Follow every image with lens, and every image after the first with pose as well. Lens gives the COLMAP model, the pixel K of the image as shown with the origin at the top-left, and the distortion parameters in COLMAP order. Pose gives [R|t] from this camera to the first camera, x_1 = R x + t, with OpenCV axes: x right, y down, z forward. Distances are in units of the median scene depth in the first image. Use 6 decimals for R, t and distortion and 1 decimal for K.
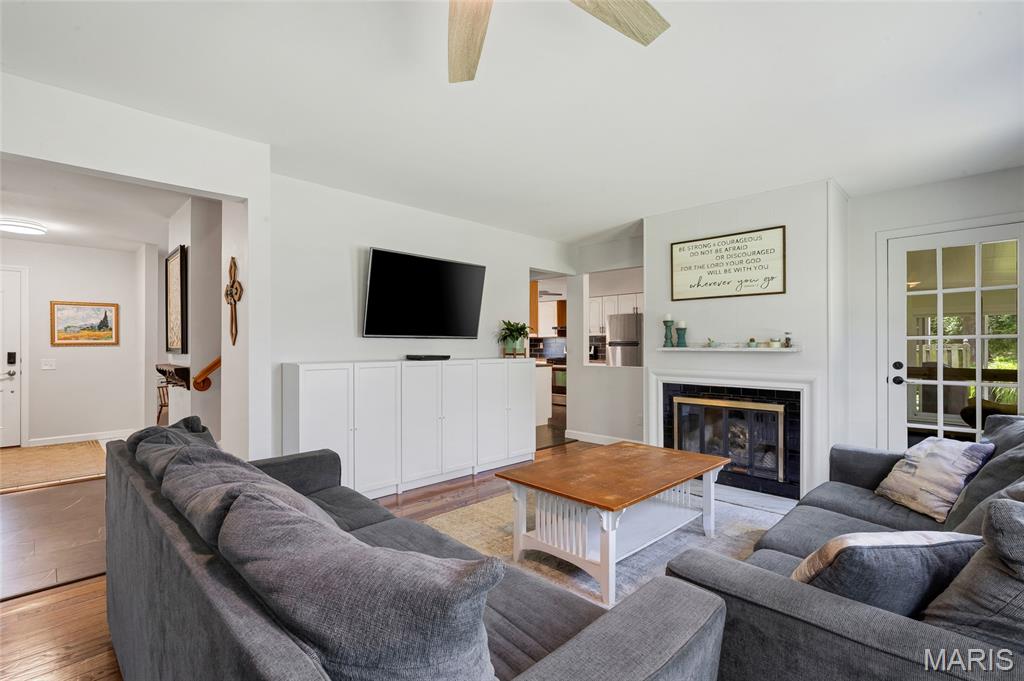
lens RADIAL K [[472.1, 0, 506.7], [0, 472.1, 342.2], [0, 0, 1]] dist [0.001308, -0.000314]
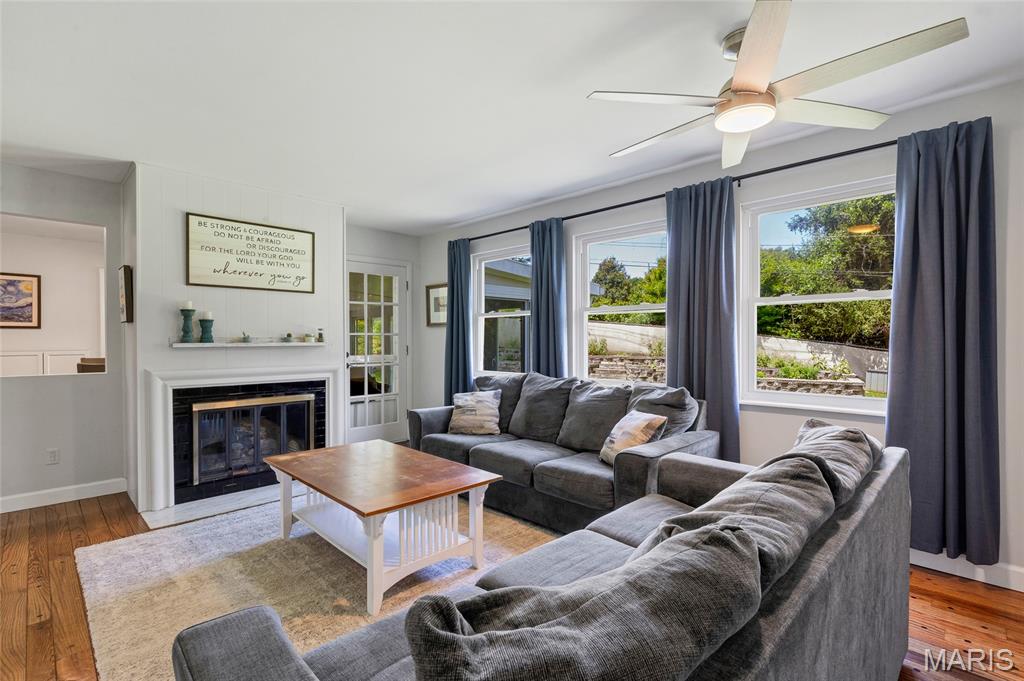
lens RADIAL K [[472.1, 0, 511.8], [0, 472.1, 342.7], [0, 0, 1]] dist [0.001308, -0.000314]
pose [[-0.002562, -0.008766, 0.999958, -0.487341], [-0.004986, 0.999949, 0.008754, 0.000681], [-0.999984, -0.004963, -0.002606, 0.492857]]
